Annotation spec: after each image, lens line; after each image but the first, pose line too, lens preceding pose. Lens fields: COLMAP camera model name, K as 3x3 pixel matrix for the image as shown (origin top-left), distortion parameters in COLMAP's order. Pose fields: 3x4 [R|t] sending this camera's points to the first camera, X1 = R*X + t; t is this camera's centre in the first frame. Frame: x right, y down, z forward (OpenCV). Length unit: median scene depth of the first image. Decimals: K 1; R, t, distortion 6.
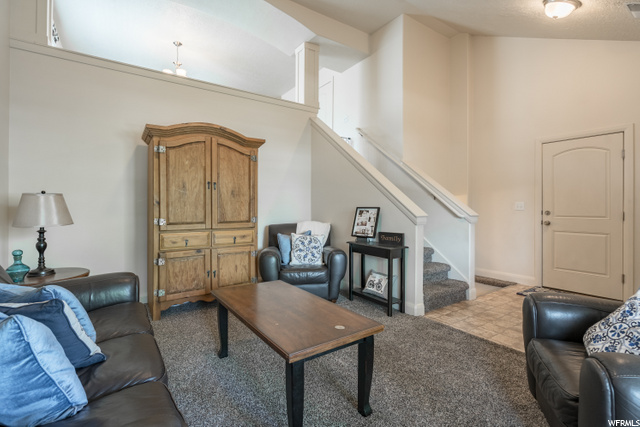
lens RADIAL K [[292.3, 0, 320.1], [0, 292.3, 209.8], [0, 0, 1]] dist [-0.003378, 0.000447]
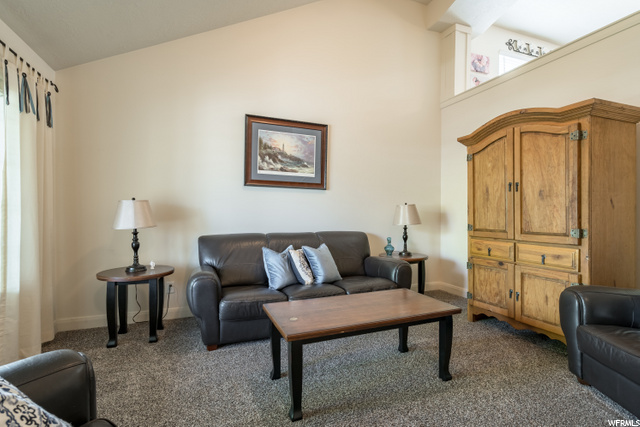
lens RADIAL K [[292.3, 0, 320.1], [0, 292.3, 209.8], [0, 0, 1]] dist [-0.003378, 0.000447]
pose [[-0.198243, -0.005099, -0.980140, 0.533557], [0.000415, 0.999986, -0.005287, -0.014560], [0.980153, -0.001455, -0.198238, 0.627829]]
